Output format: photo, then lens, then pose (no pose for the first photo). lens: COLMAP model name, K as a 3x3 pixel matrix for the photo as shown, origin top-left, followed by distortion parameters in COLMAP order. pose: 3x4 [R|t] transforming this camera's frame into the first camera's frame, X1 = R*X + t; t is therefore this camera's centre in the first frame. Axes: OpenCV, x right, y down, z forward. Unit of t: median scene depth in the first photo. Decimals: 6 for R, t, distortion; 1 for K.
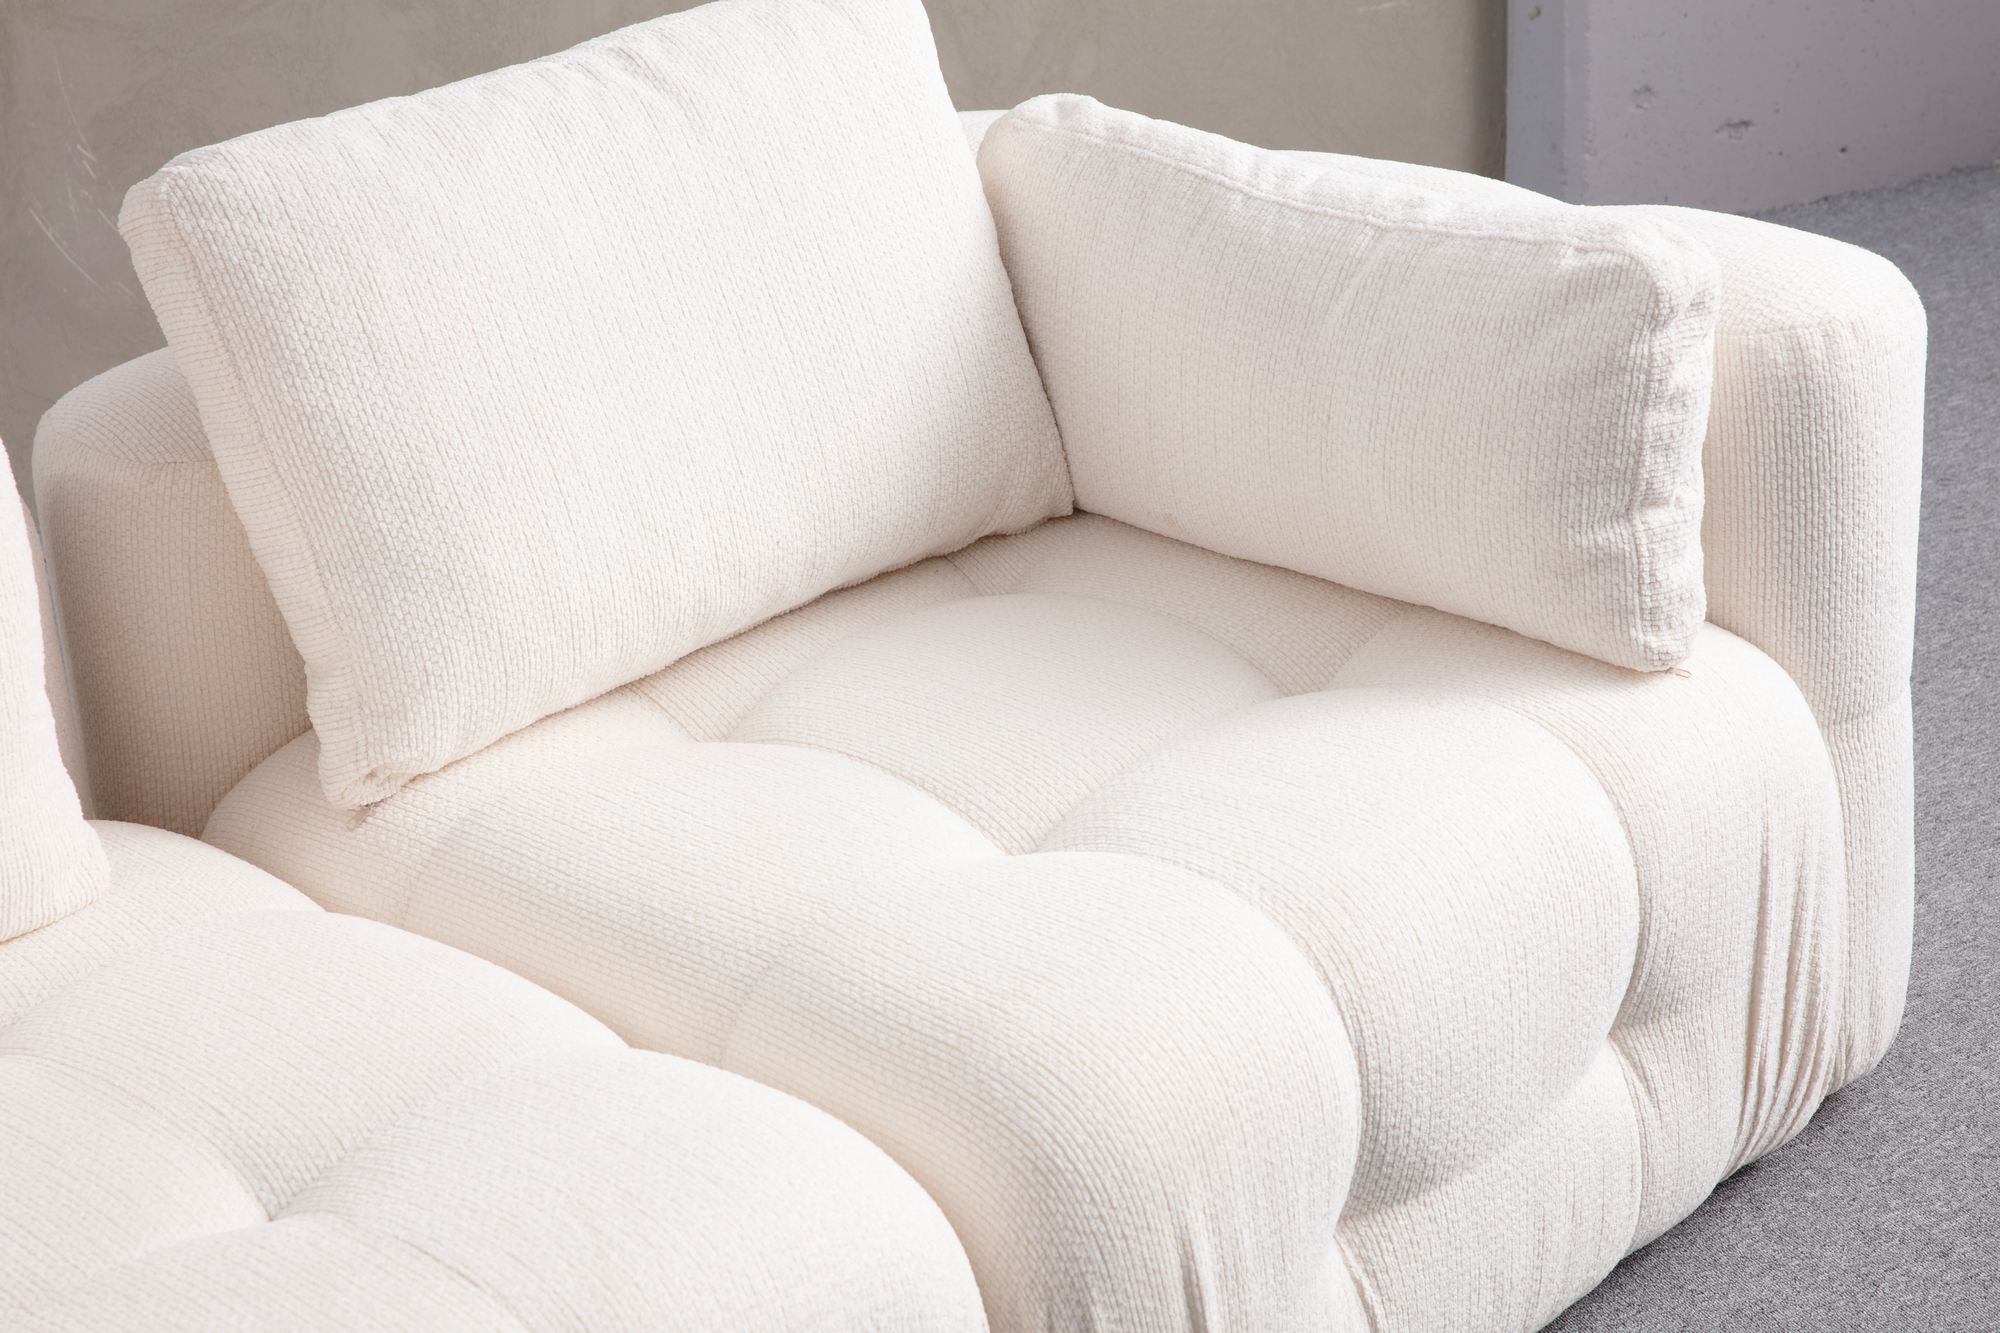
lens RADIAL K [[3997.4, 0, 999.6], [0, 3997.4, 669.2], [0, 0, 1]] dist [0.050496, 0.000000]
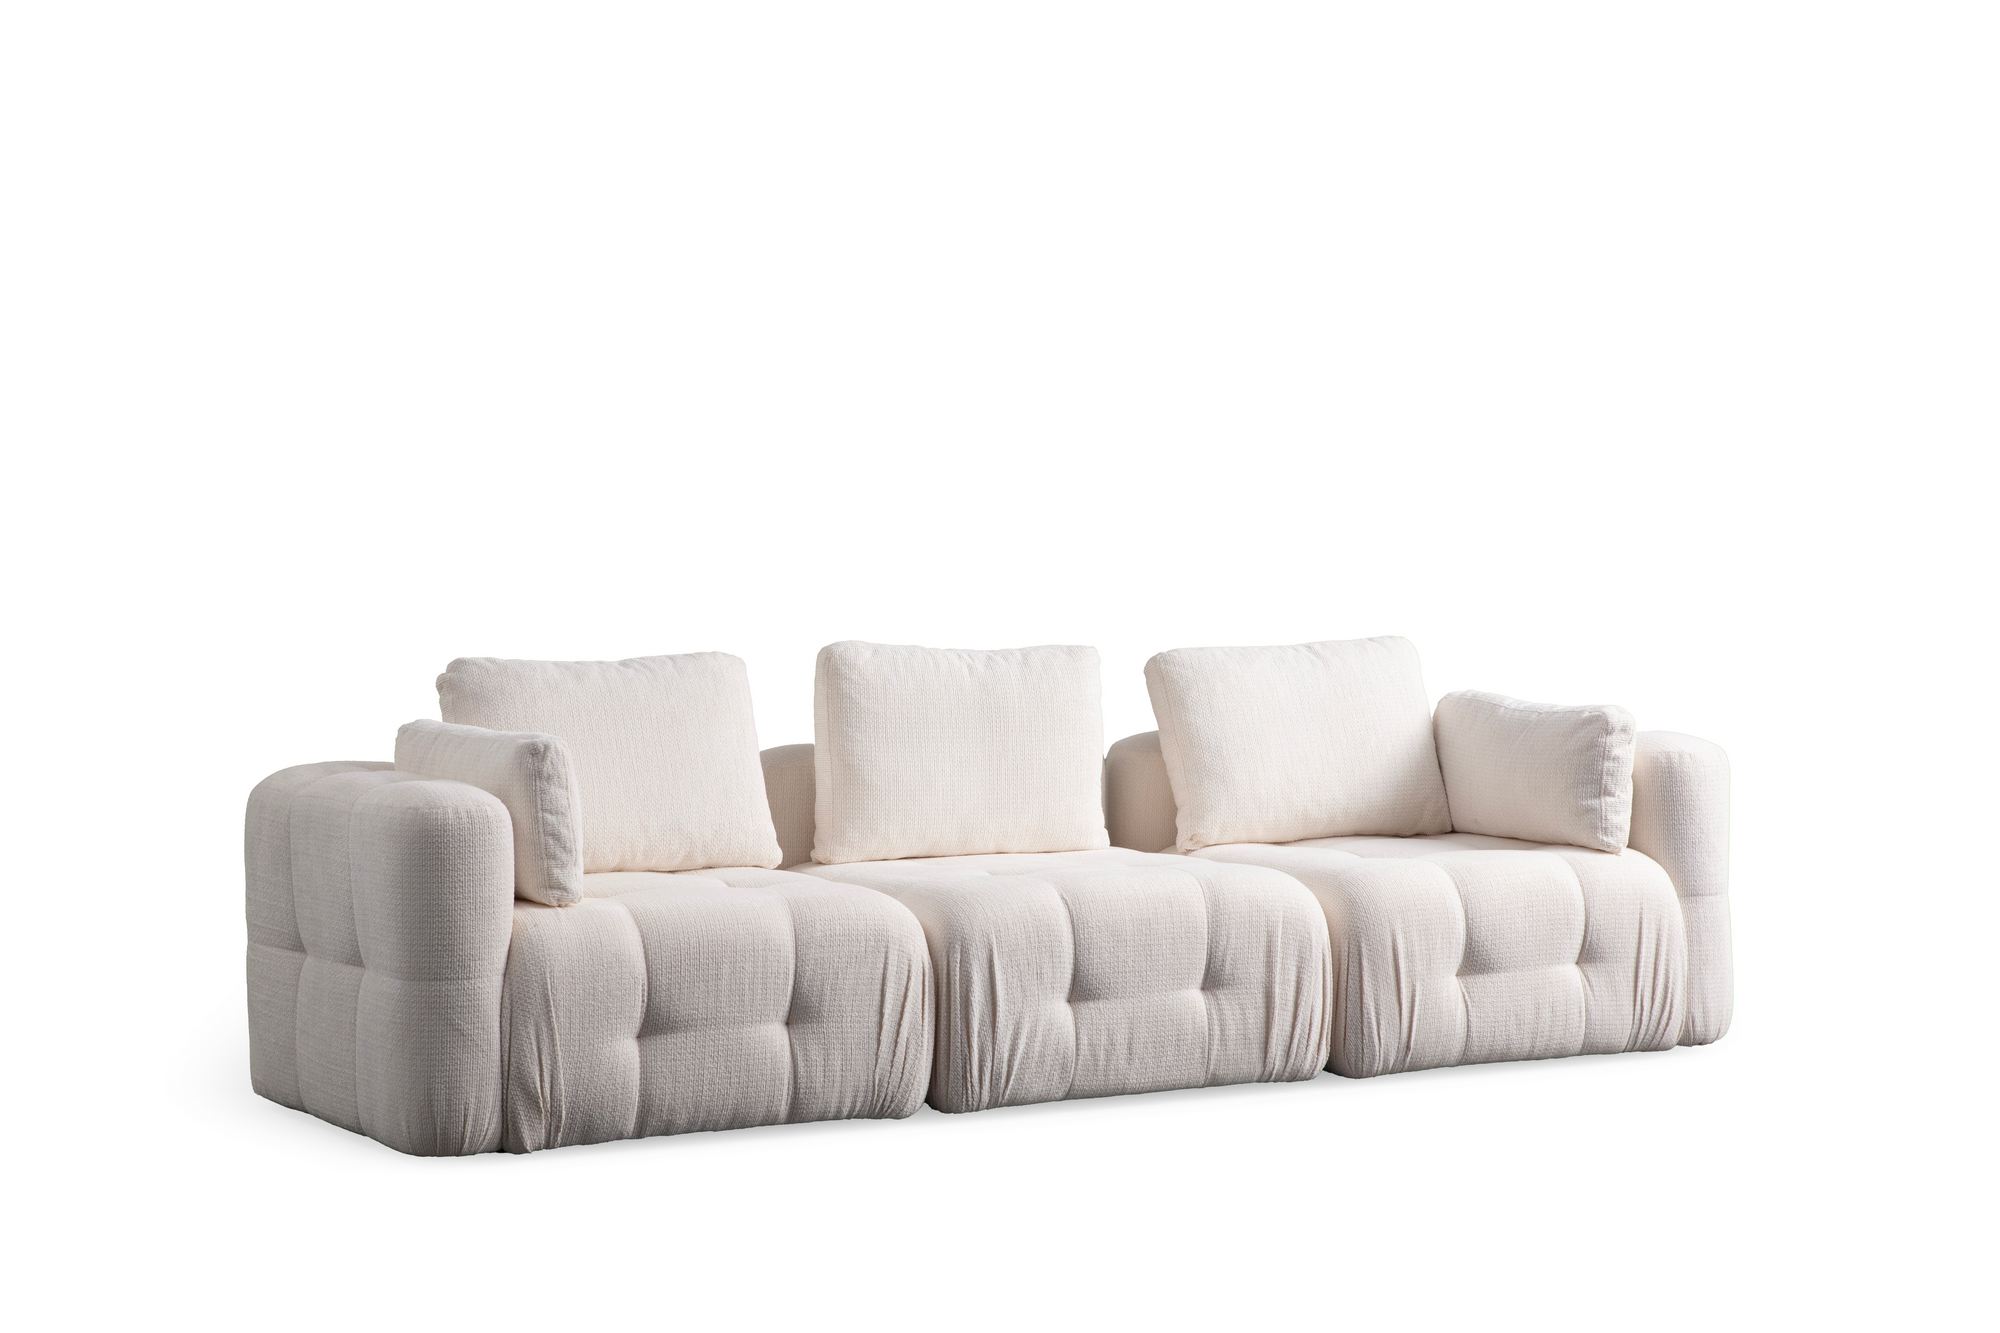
lens RADIAL K [[3997.4, 0, 987.1], [0, 3997.4, 662.1], [0, 0, 1]] dist [0.050496, 0.000000]
pose [[0.951228, 0.067959, -0.300910, 0.629994], [-0.168956, 0.930896, -0.323860, 0.944486], [0.258107, 0.358906, 0.896977, -1.929026]]
